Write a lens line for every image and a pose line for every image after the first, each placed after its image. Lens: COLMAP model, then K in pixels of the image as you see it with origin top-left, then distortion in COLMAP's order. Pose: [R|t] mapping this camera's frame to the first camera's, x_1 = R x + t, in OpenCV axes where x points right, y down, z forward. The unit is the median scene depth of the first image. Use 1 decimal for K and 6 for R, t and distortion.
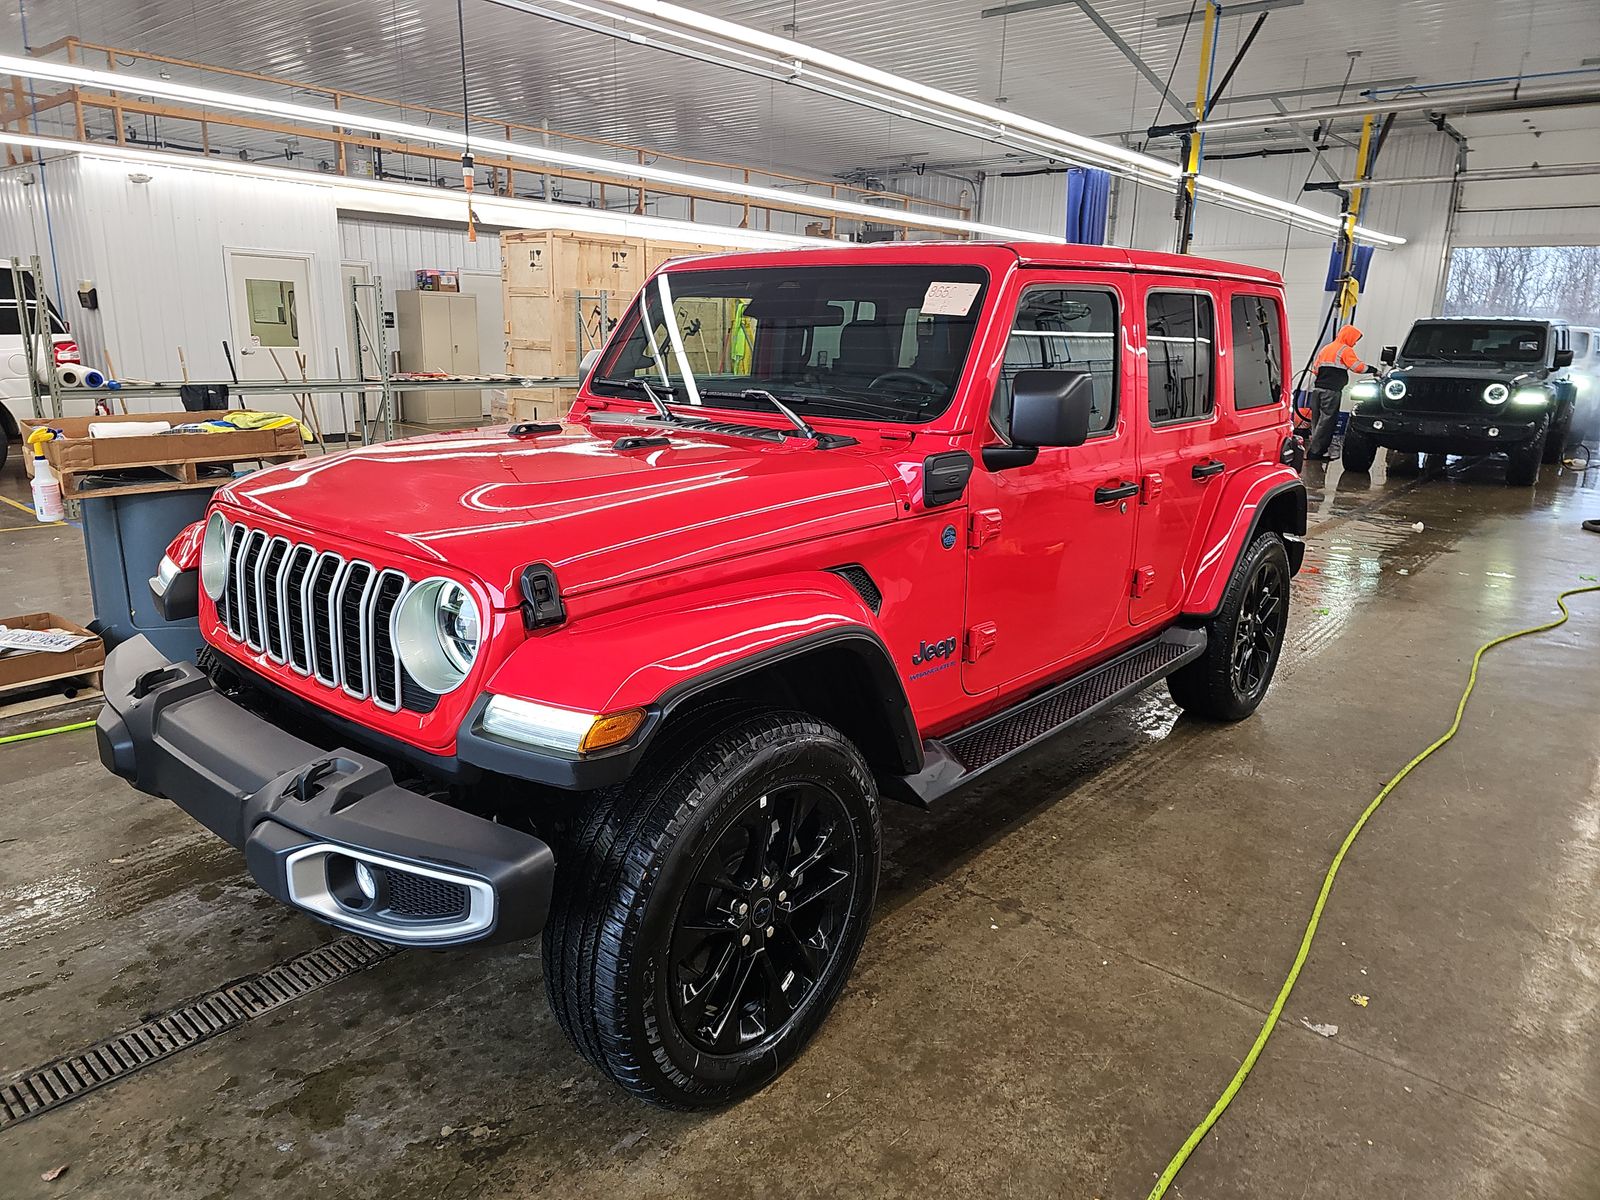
lens RADIAL K [[1053.2, 0, 783.5], [0, 1053.2, 598.1], [0, 0, 1]] dist [0.041138, -0.032824]
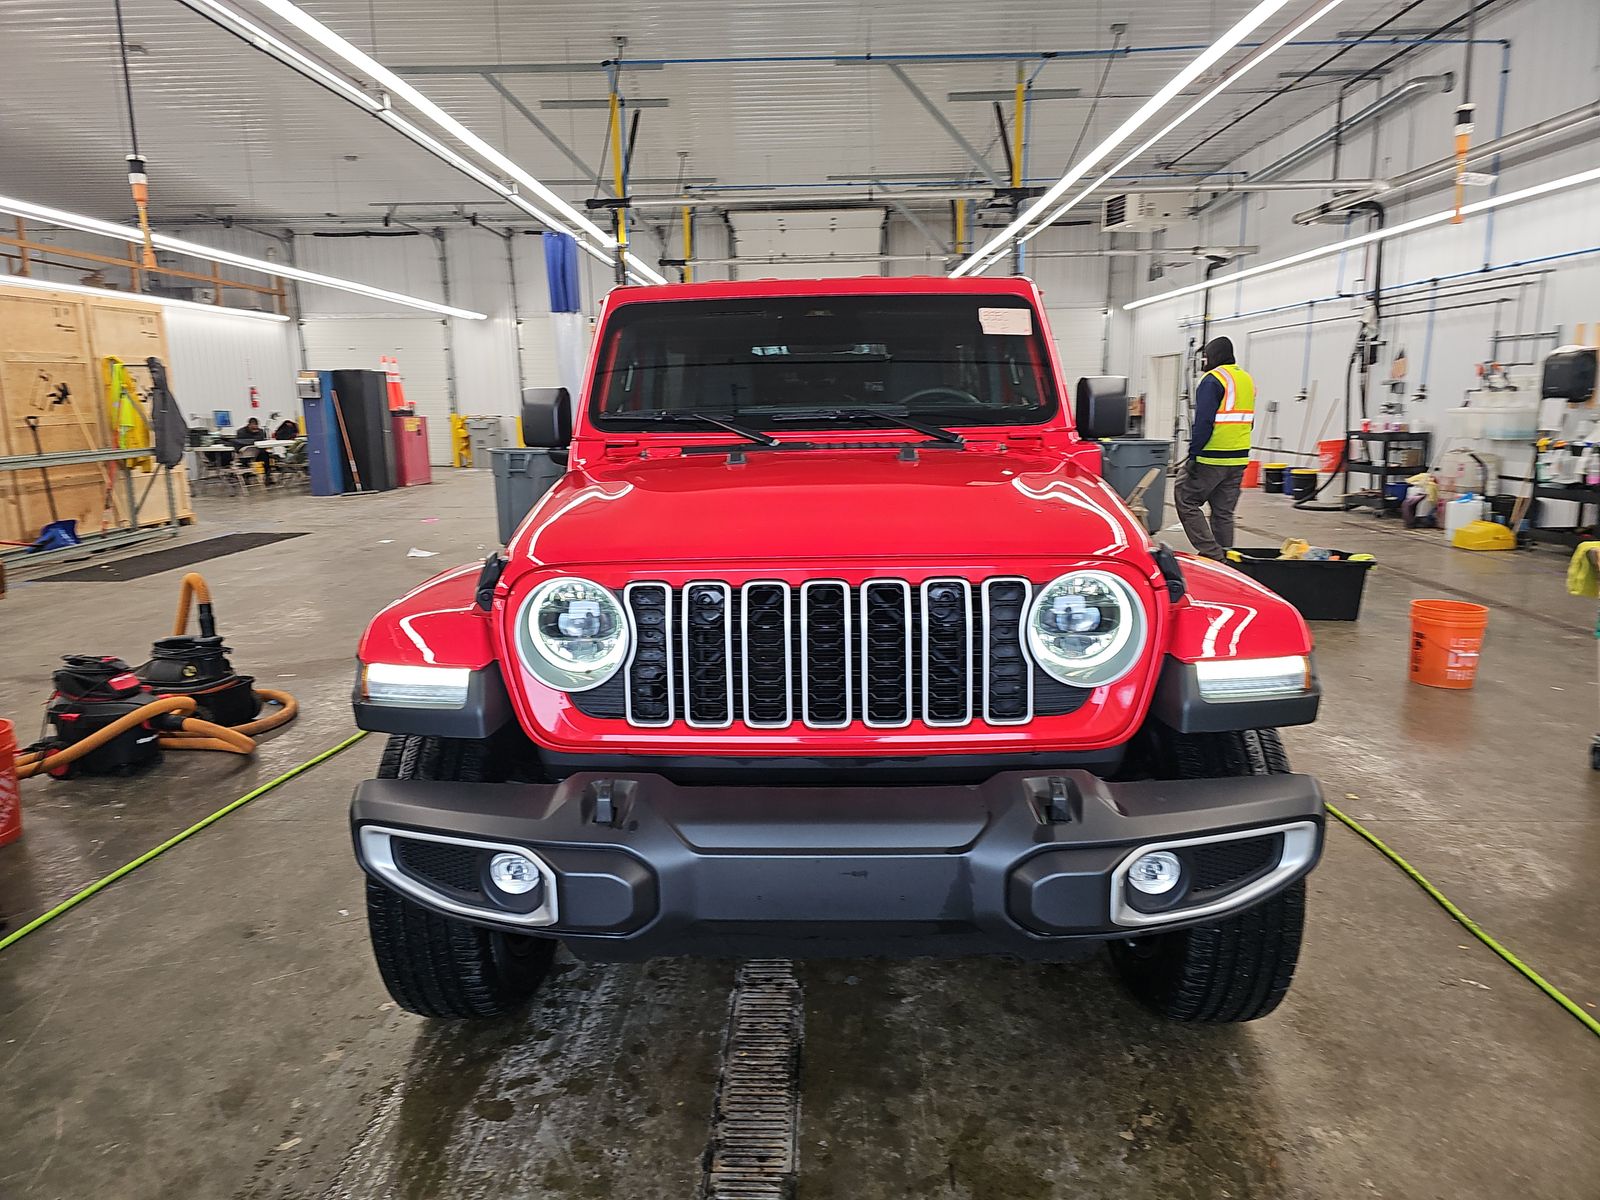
lens RADIAL K [[1053.2, 0, 774.1], [0, 1053.2, 582.7], [0, 0, 1]] dist [0.041138, -0.032824]
pose [[0.774580, -0.143604, 0.615958, -0.230258], [0.188791, 0.981981, -0.008470, -0.010760], [-0.603643, 0.122848, 0.787733, 0.075989]]
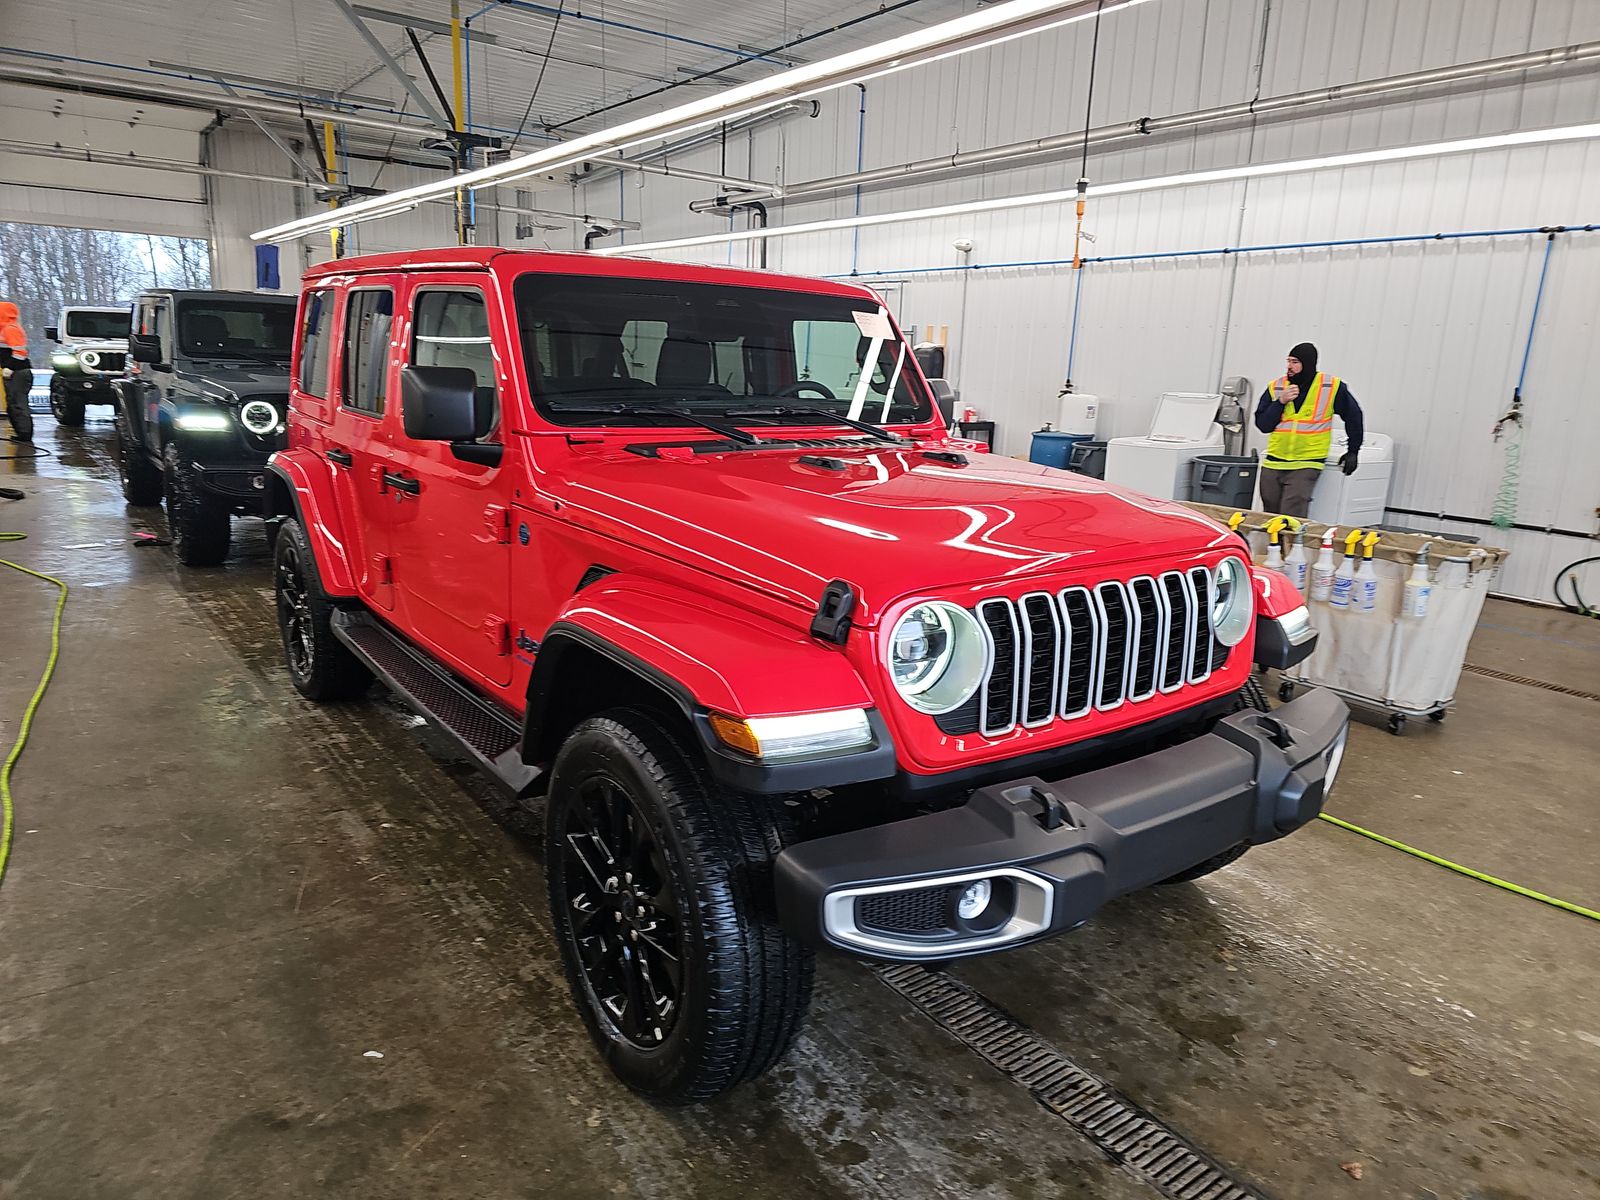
lens RADIAL K [[1053.2, 0, 821.2], [0, 1053.2, 606.4], [0, 0, 1]] dist [0.041138, -0.032824]
pose [[0.200823, -0.239240, 0.949965, -0.330098], [0.208992, 0.957860, 0.197046, -0.063497], [-0.957075, 0.158964, 0.242360, 0.229808]]
